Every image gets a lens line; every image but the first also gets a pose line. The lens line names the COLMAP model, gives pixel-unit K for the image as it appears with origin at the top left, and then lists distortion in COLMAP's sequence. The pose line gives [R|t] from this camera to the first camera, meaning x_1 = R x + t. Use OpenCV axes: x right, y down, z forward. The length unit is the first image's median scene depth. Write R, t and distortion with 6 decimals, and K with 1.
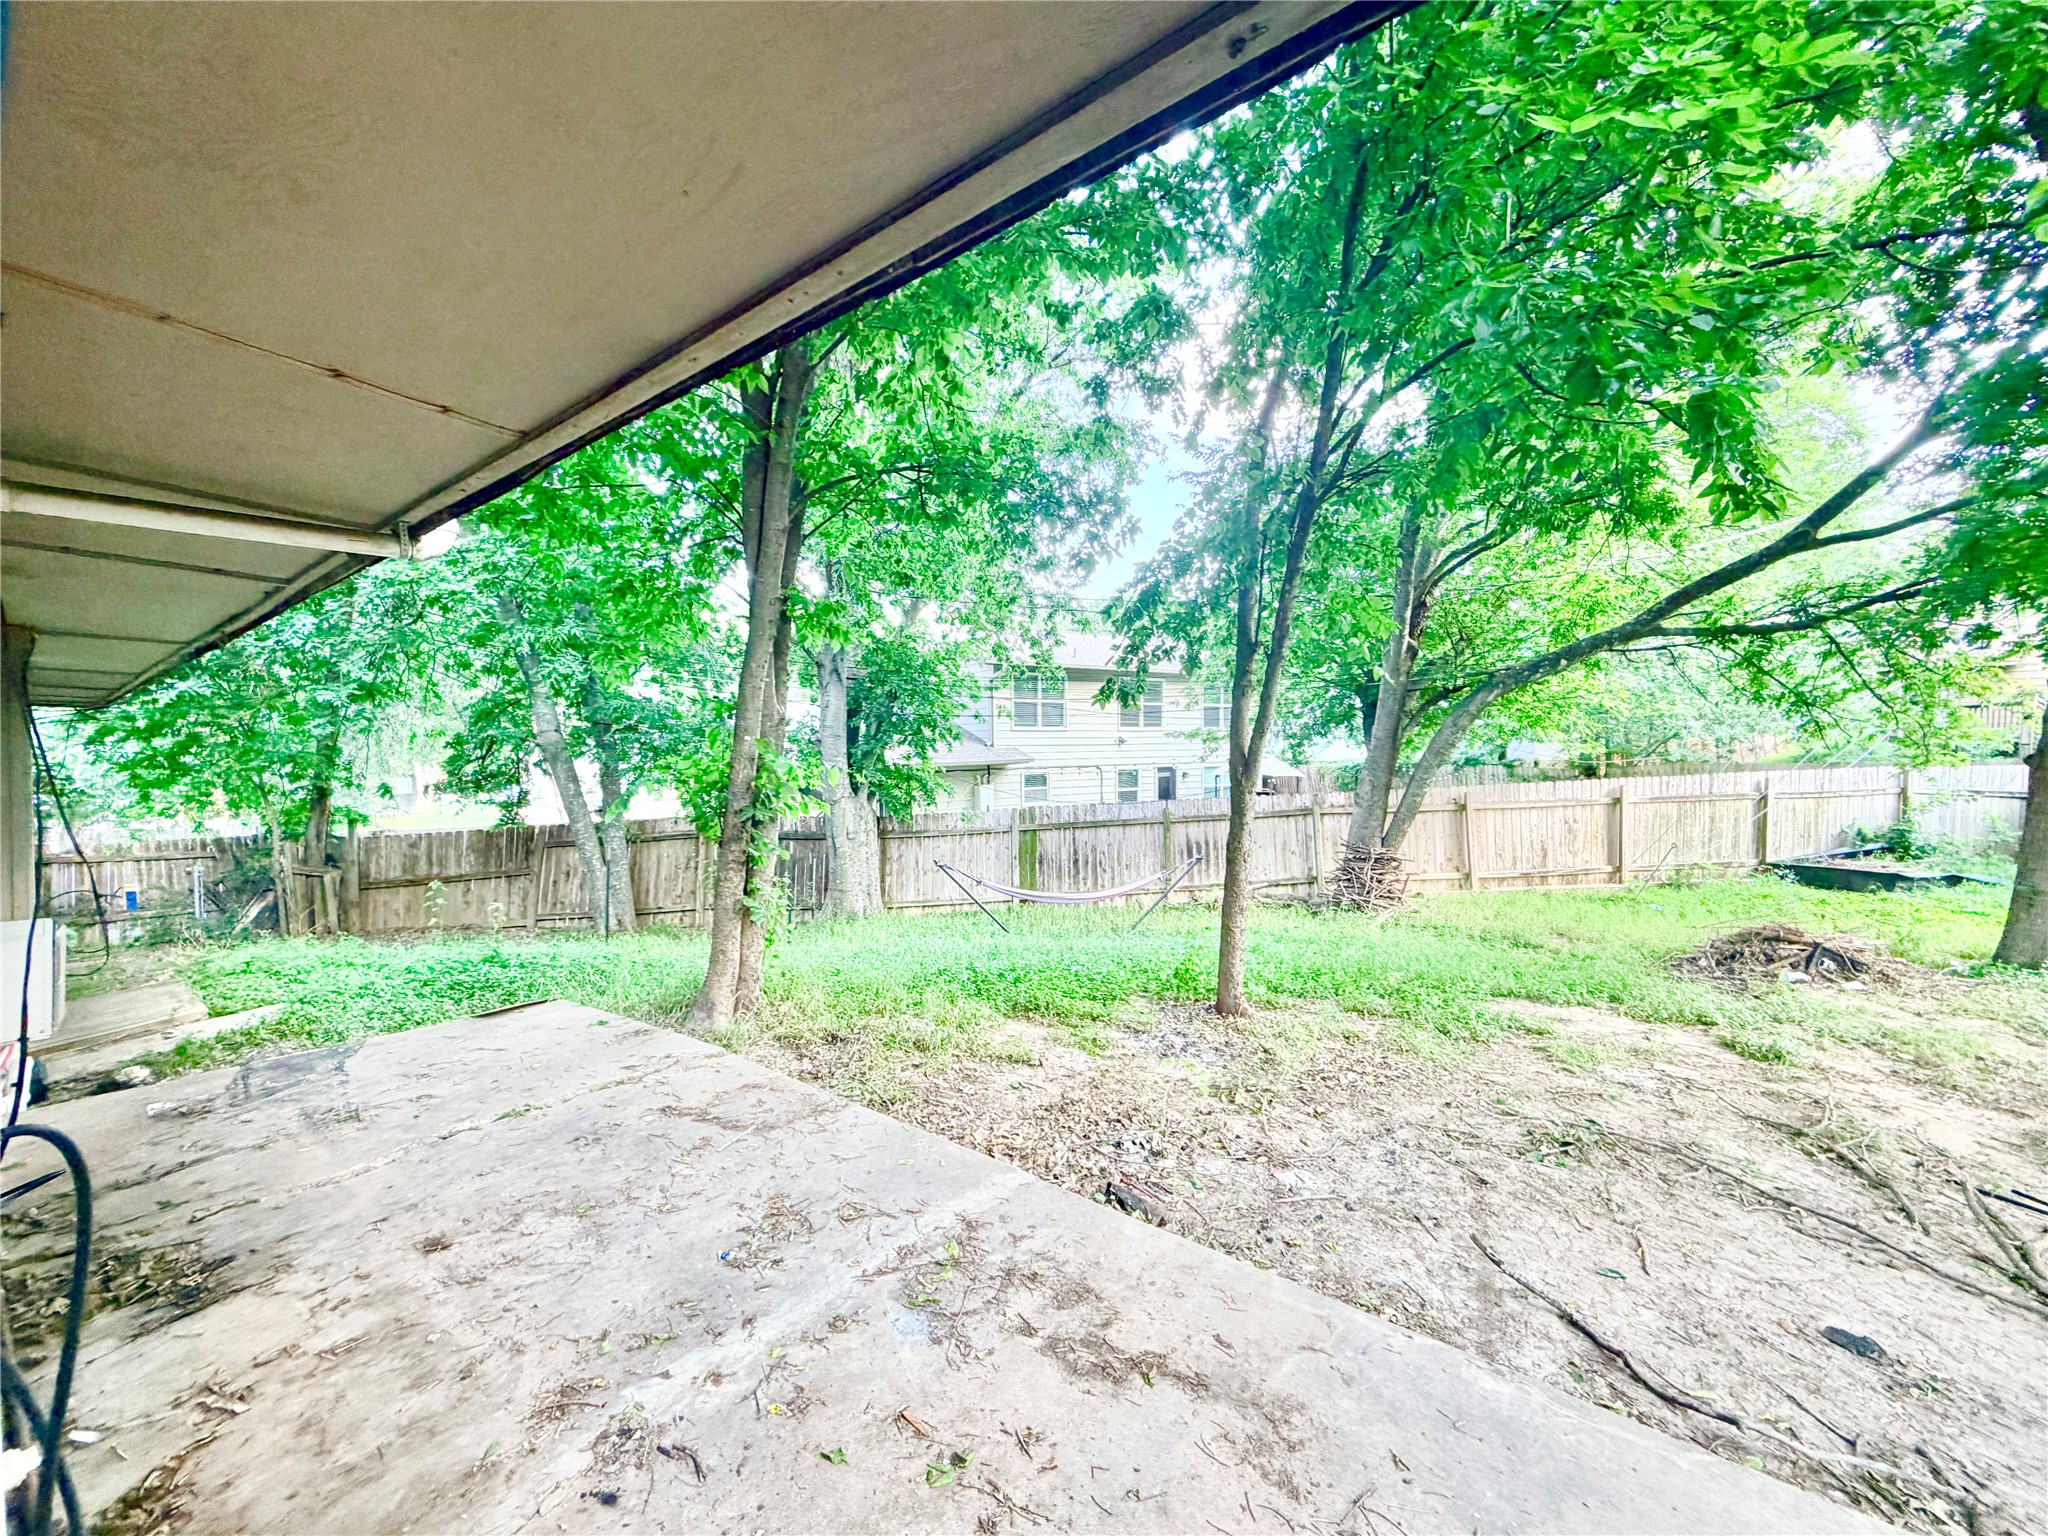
lens RADIAL K [[817.0, 0, 1020.7], [0, 817.0, 771.6], [0, 0, 1]] dist [0.000017, -0.000349]
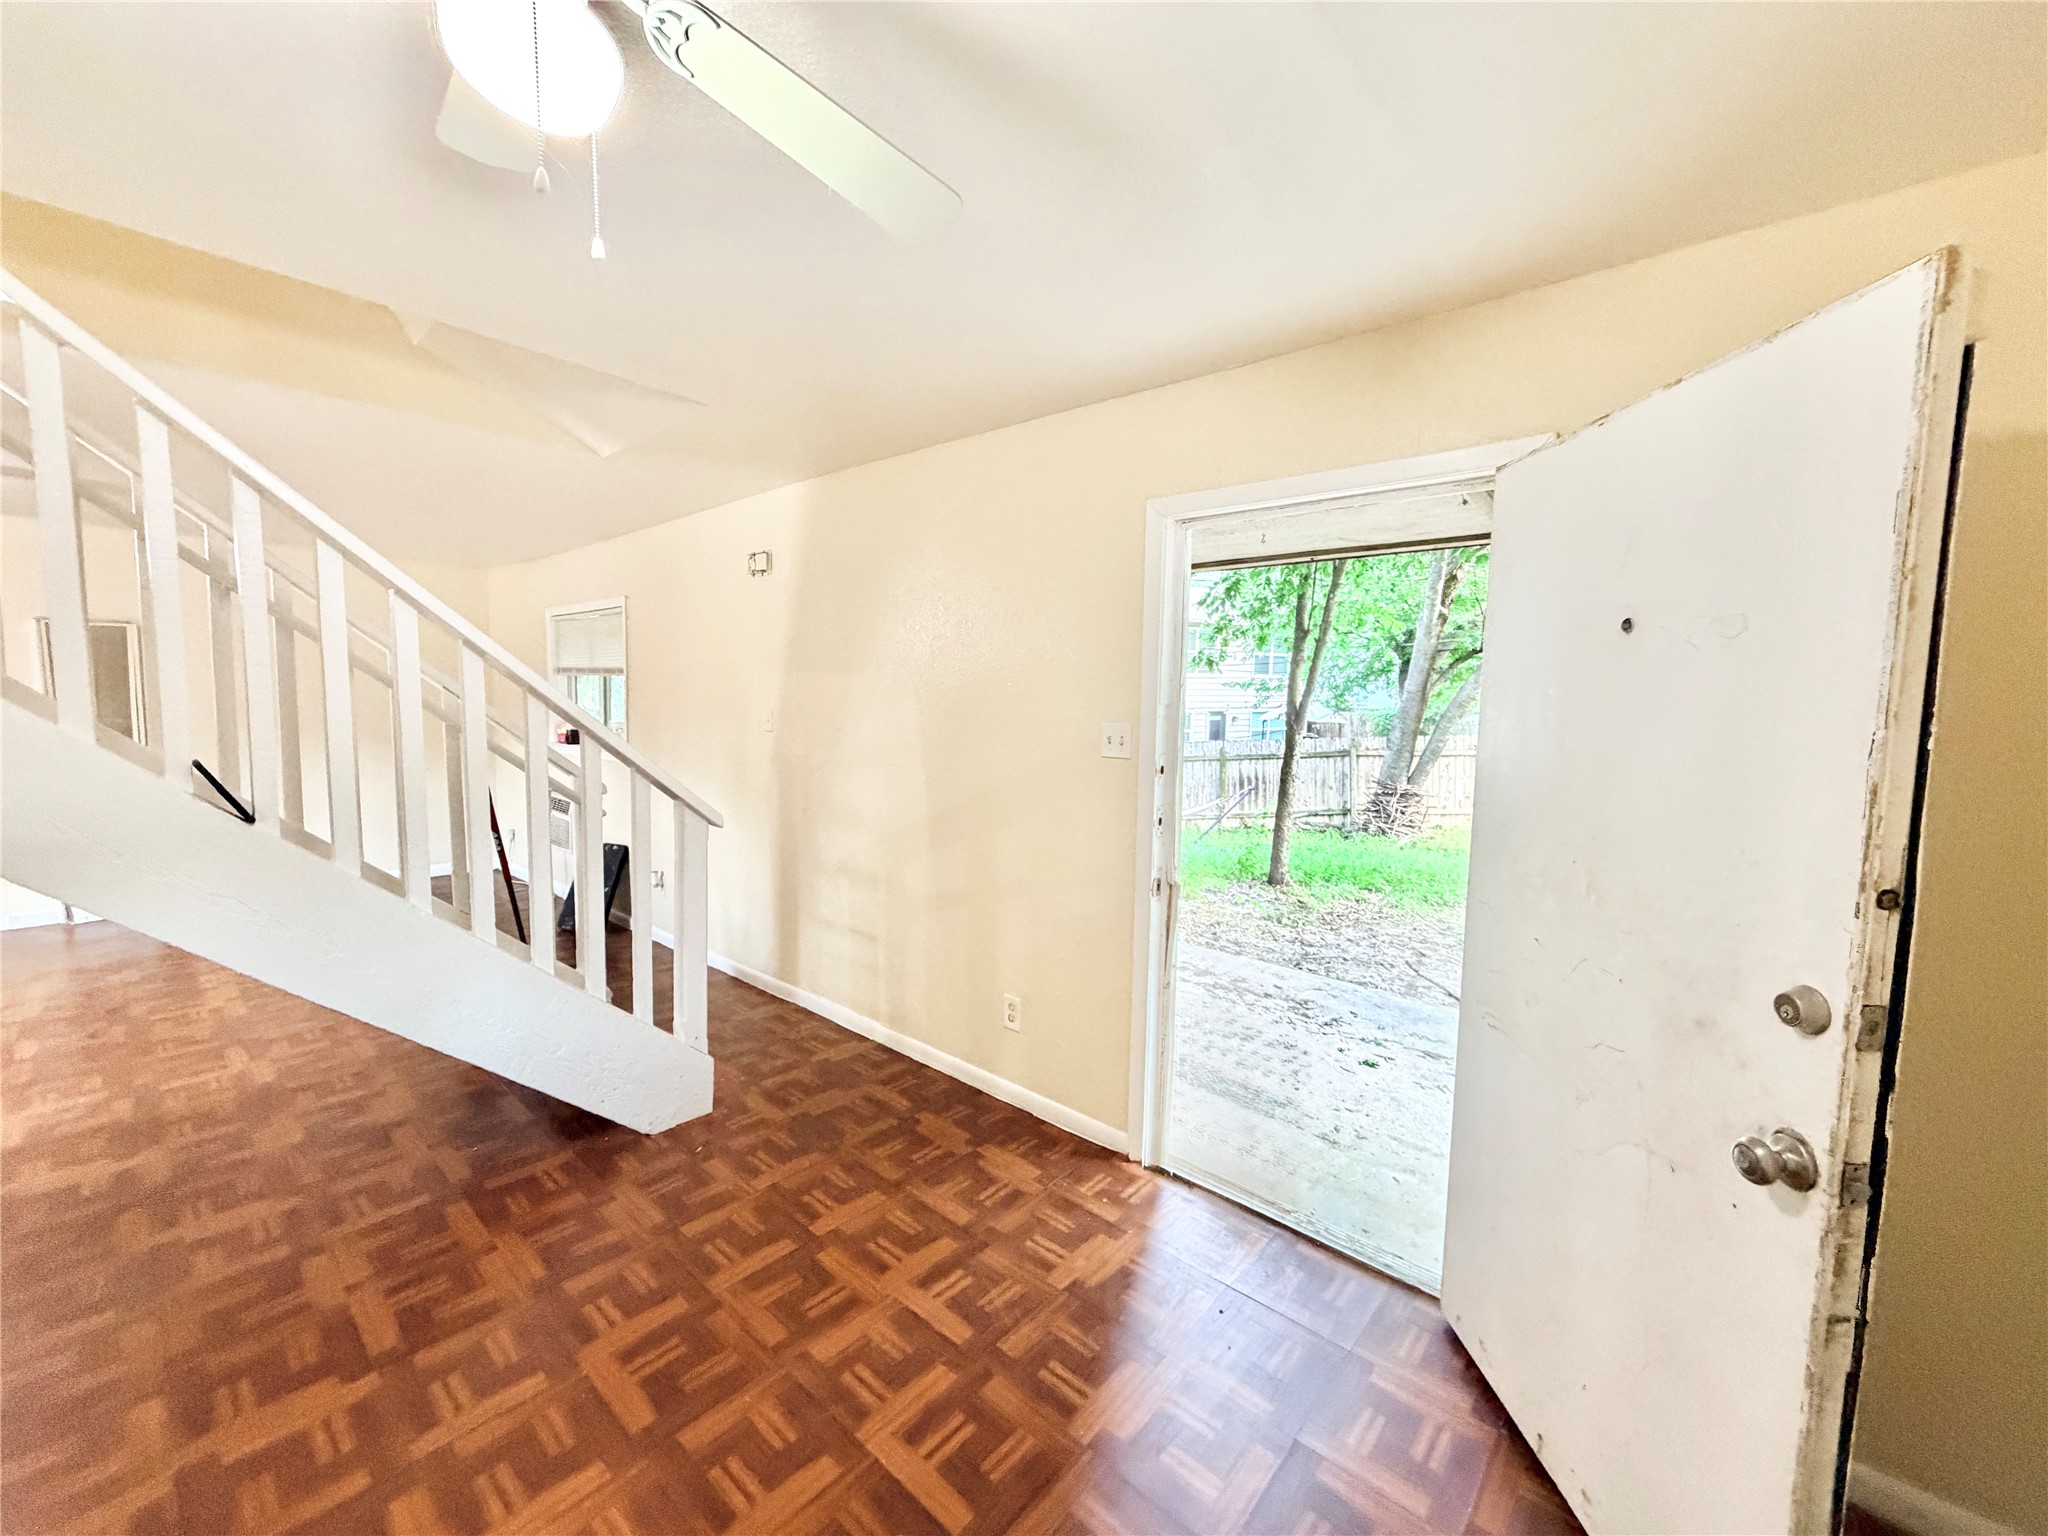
lens RADIAL K [[817.0, 0, 1020.7], [0, 817.0, 771.6], [0, 0, 1]] dist [0.000017, -0.000349]
pose [[0.998573, 0.025424, -0.046967, -0.063684], [-0.021831, 0.996907, 0.075499, -0.002880], [0.048741, -0.074366, 0.996039, -0.211177]]
